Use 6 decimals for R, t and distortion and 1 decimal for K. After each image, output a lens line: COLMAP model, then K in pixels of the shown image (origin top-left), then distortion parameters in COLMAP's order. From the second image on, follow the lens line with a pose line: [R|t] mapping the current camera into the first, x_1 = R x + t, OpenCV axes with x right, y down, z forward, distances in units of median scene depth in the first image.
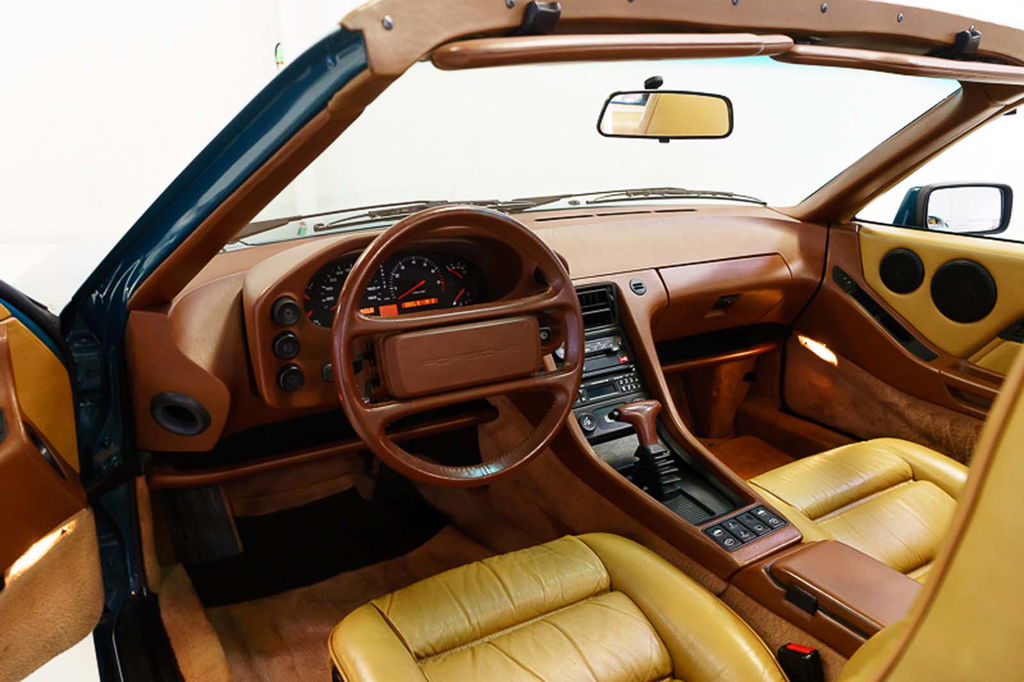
lens RADIAL K [[800.7, 0, 512.0], [0, 800.7, 341.0], [0, 0, 1]] dist [-0.006500, -0.006670]
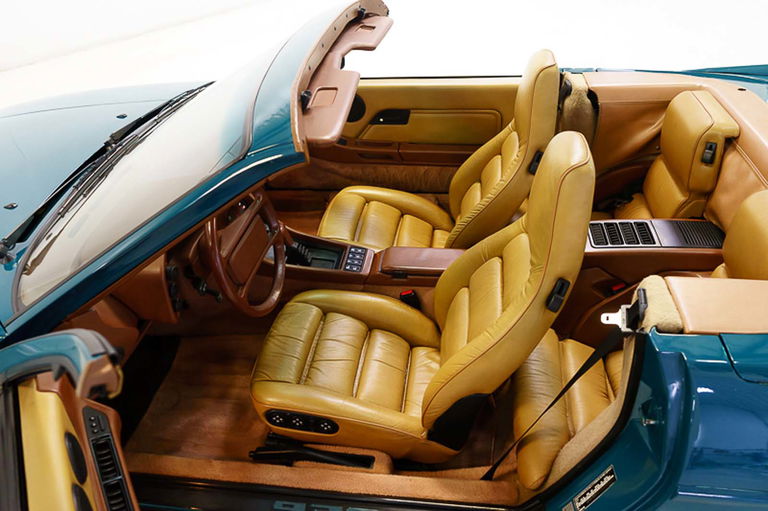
lens RADIAL K [[600.5, 0, 384.0], [0, 600.5, 255.5], [0, 0, 1]] dist [-0.006500, -0.006670]
pose [[0.641271, -0.459429, 0.614571, -0.705896], [0.265638, 0.884334, 0.383915, -0.414271], [-0.719867, -0.082940, 0.689139, -0.224194]]
